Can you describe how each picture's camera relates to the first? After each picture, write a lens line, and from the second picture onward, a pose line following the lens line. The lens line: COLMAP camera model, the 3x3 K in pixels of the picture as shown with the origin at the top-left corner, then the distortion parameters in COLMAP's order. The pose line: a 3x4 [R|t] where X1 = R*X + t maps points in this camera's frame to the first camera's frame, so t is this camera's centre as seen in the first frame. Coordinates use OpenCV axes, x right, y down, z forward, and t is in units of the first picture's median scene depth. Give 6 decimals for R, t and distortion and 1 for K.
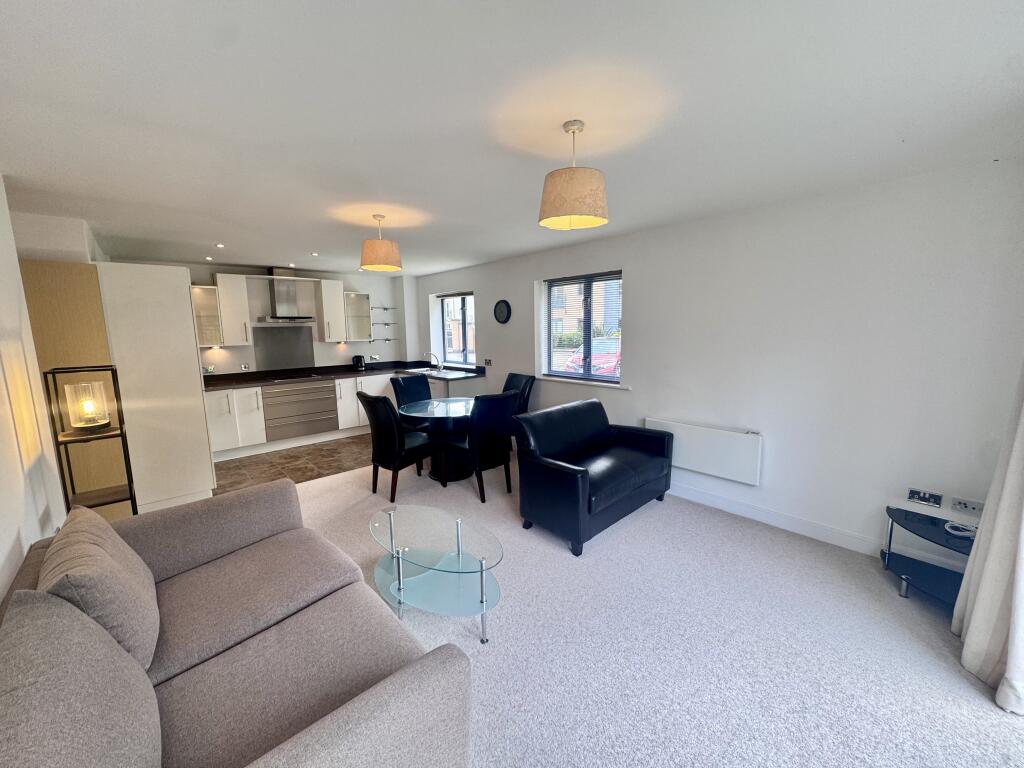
lens RADIAL K [[411.4, 0, 515.7], [0, 411.4, 380.7], [0, 0, 1]] dist [0.003582, 0.000068]
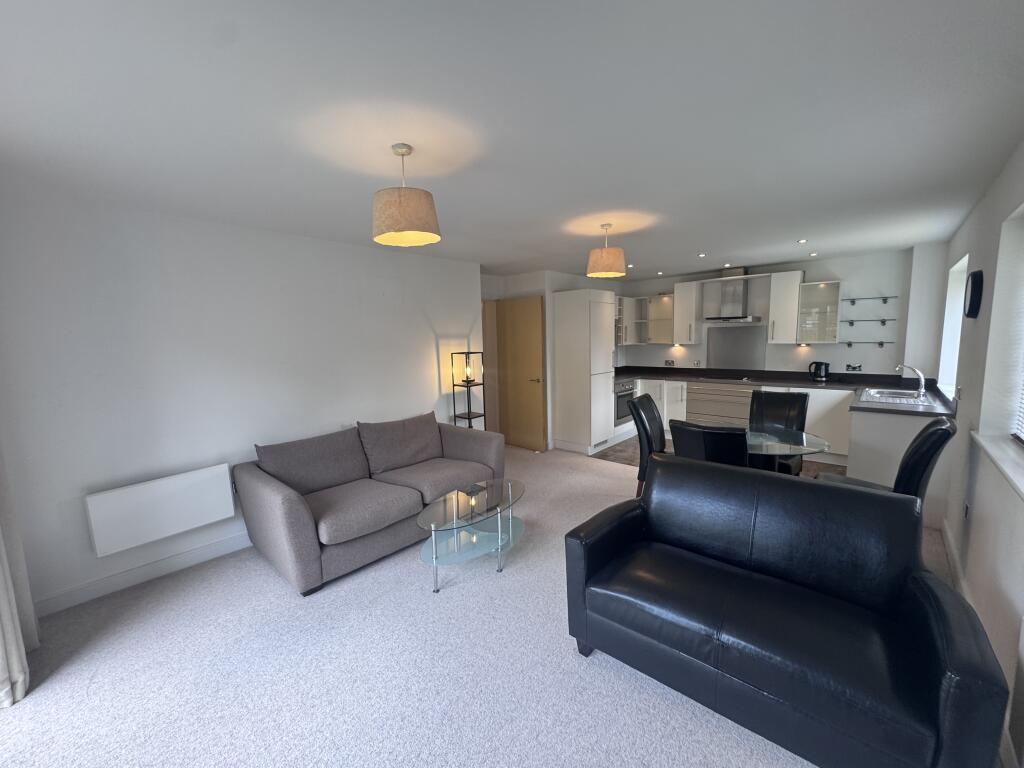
lens RADIAL K [[411.4, 0, 512.2], [0, 411.4, 386.5], [0, 0, 1]] dist [0.003582, 0.000068]
pose [[0.089025, 0.136824, -0.986587, 0.411677], [-0.110013, 0.985810, 0.126790, -0.058961], [0.989935, 0.097250, 0.102814, 0.397545]]
